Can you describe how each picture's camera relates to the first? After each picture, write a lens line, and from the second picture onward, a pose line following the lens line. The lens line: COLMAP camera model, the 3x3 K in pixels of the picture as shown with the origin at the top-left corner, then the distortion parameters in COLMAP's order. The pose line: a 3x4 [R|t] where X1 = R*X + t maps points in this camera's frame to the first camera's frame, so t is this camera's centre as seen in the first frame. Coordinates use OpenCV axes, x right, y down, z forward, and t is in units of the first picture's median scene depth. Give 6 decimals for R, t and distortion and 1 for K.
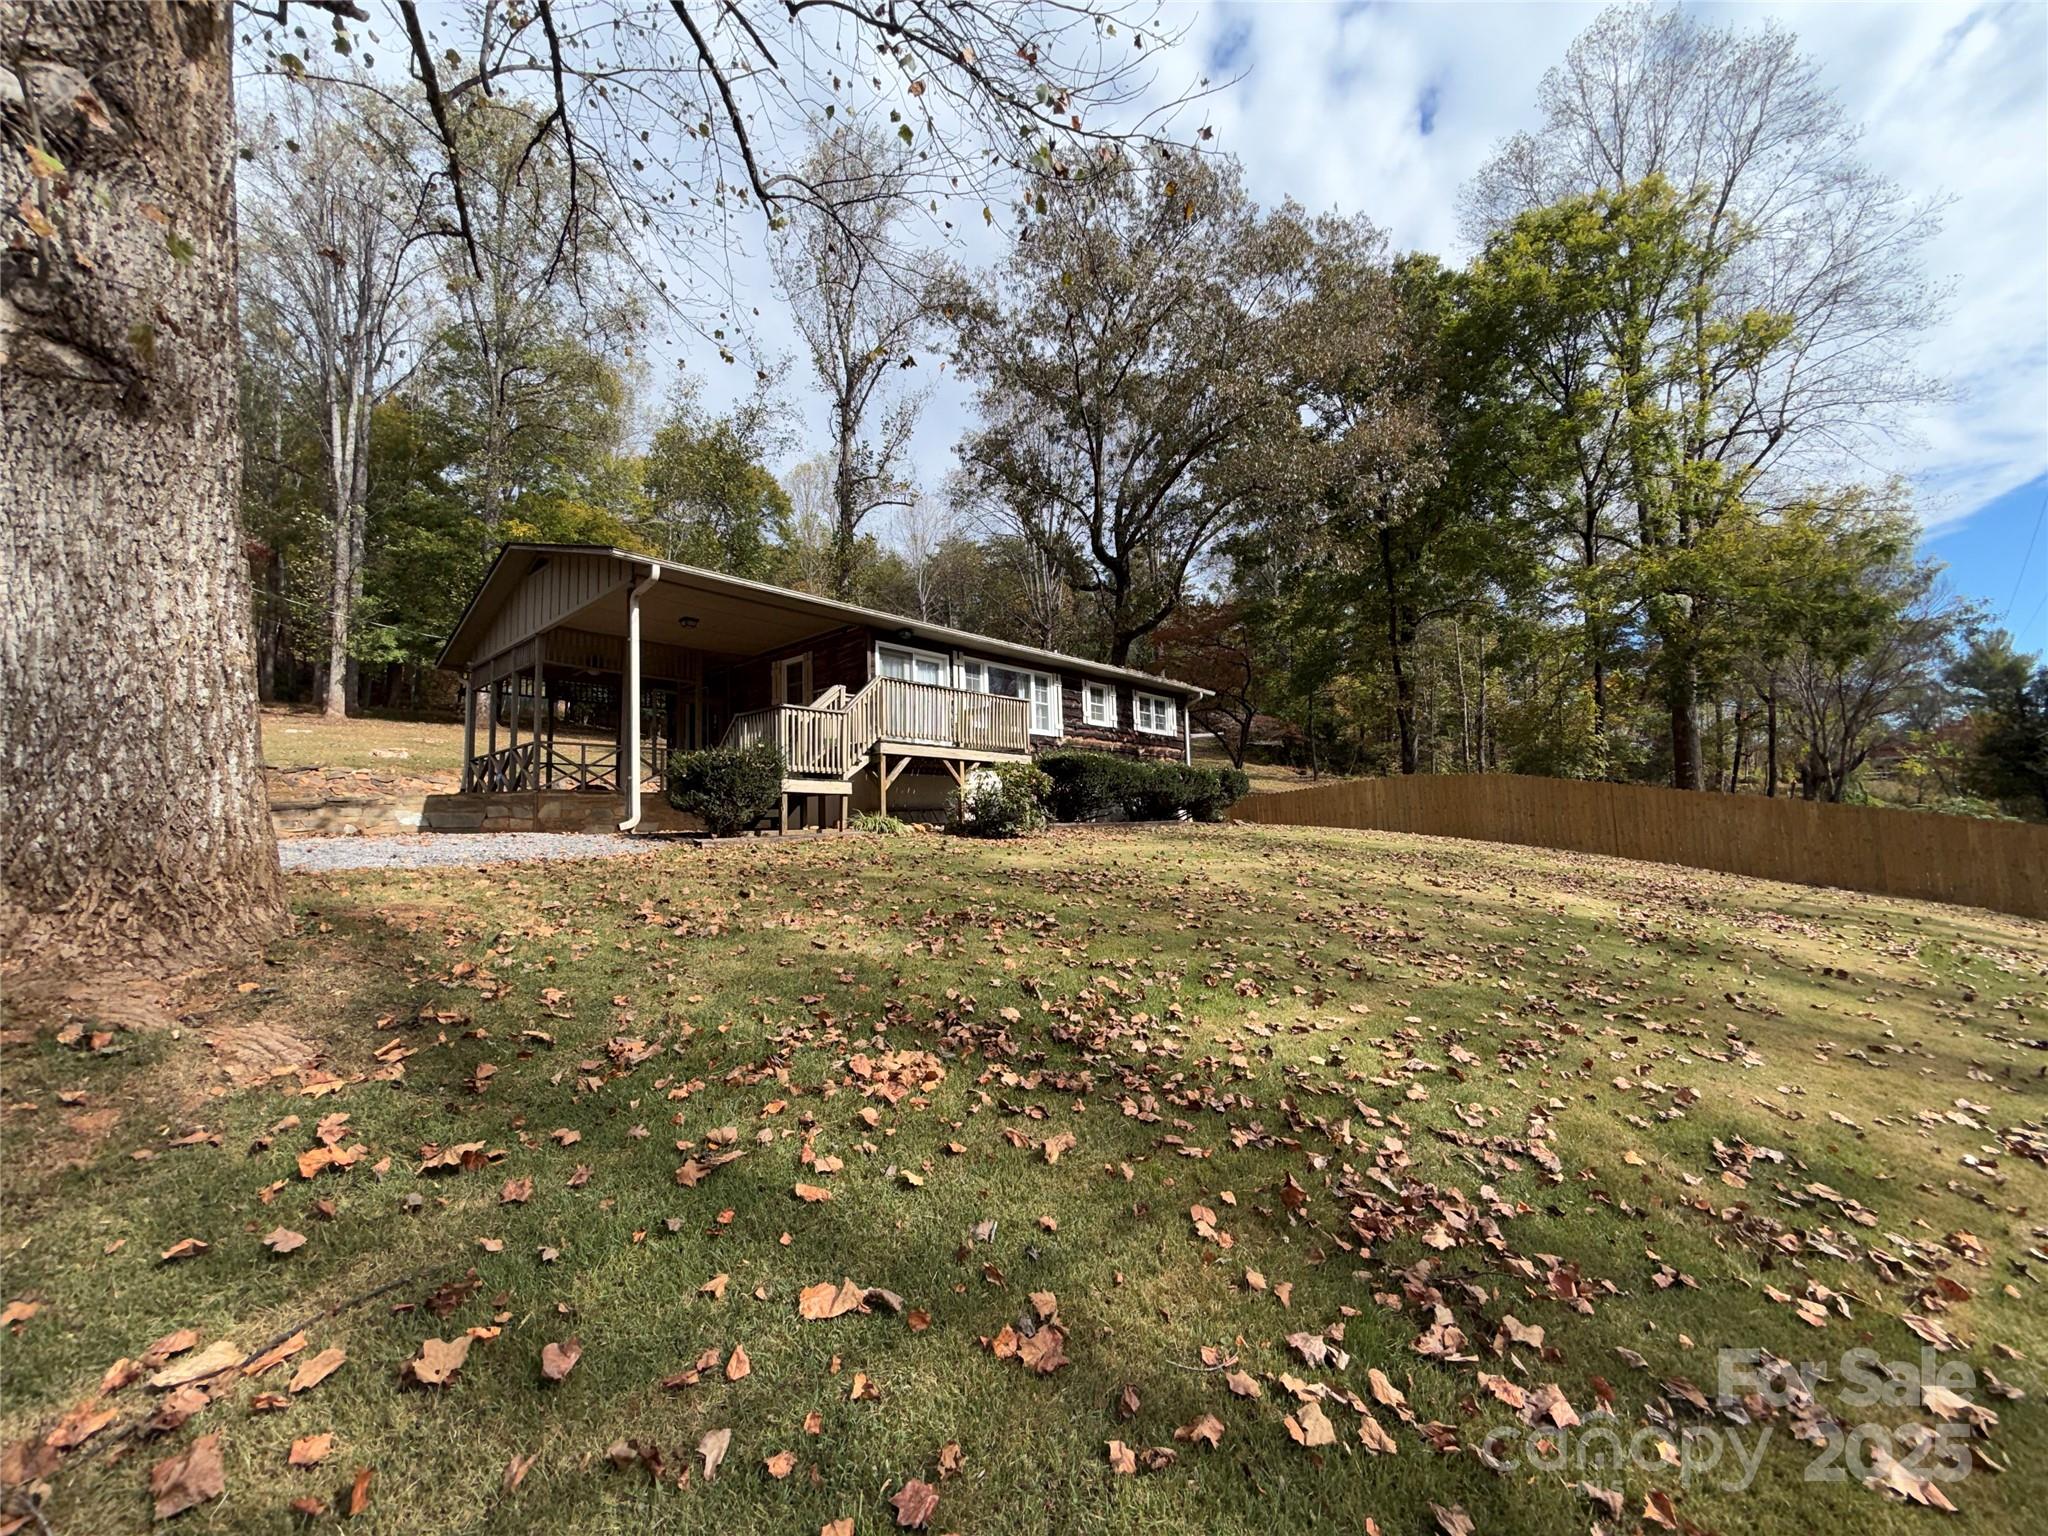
lens RADIAL K [[809.6, 0, 1020.0], [0, 809.6, 770.2], [0, 0, 1]] dist [-0.000905, 0.000044]
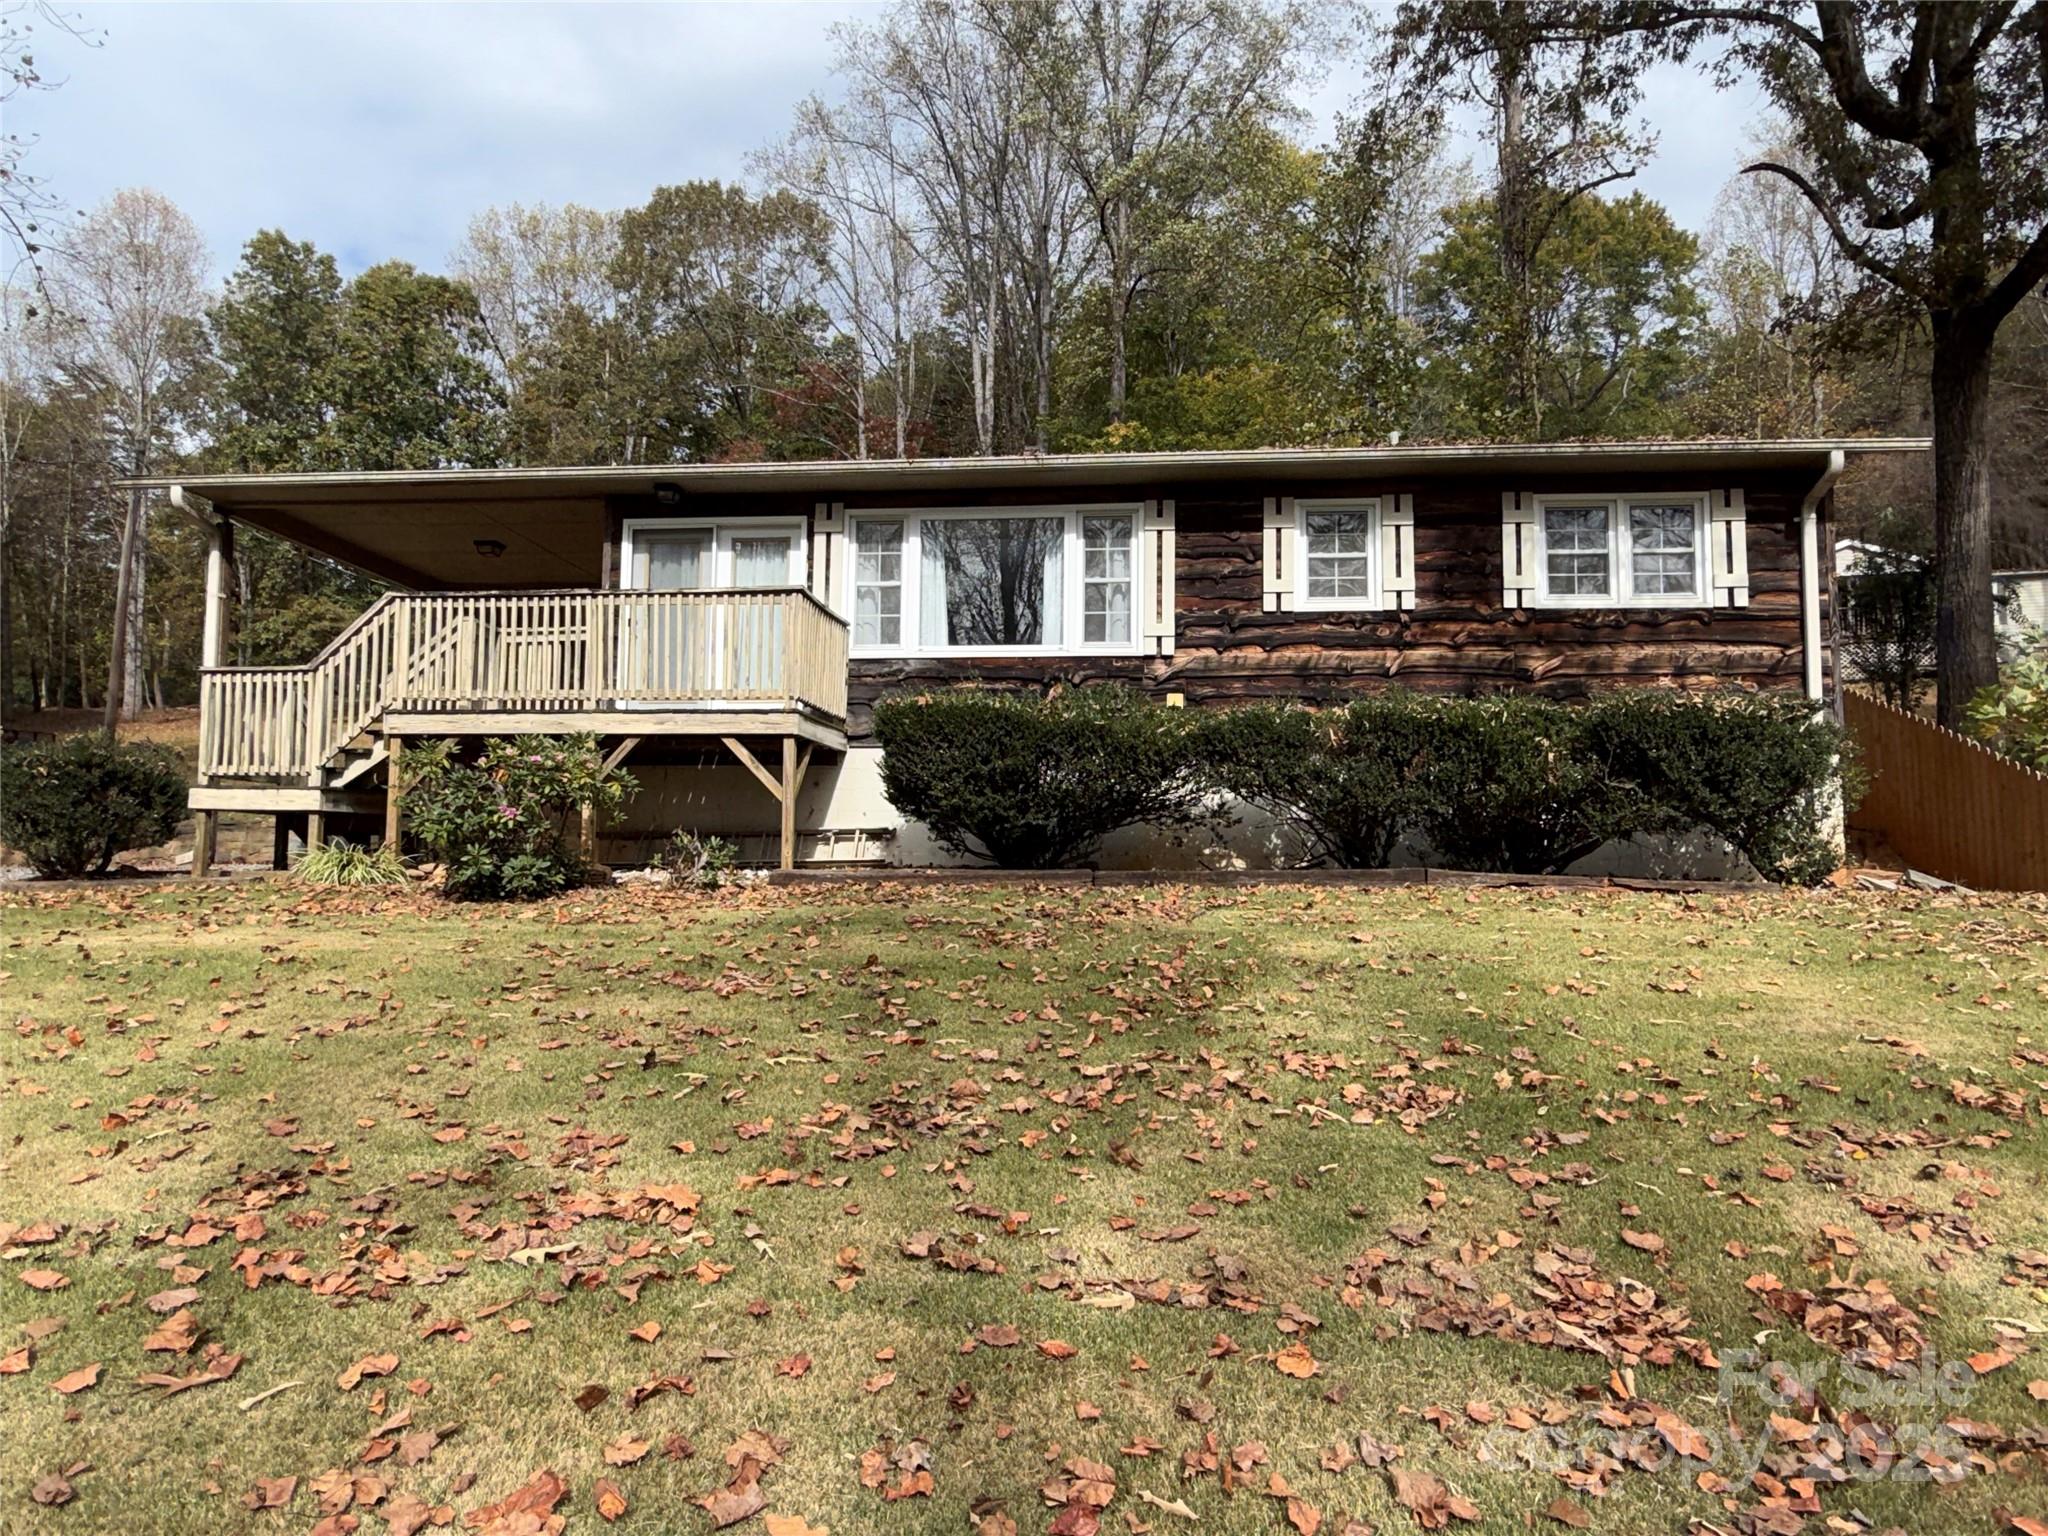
lens RADIAL K [[1313.8, 0, 1019.8], [0, 1313.8, 766.0], [0, 0, 1]] dist [-0.003817, 0.011025]
pose [[0.588348, -0.039453, -0.807645, 0.549926], [0.042557, 0.998936, -0.017796, 0.023658], [0.807487, -0.023901, 0.589400, 0.571869]]
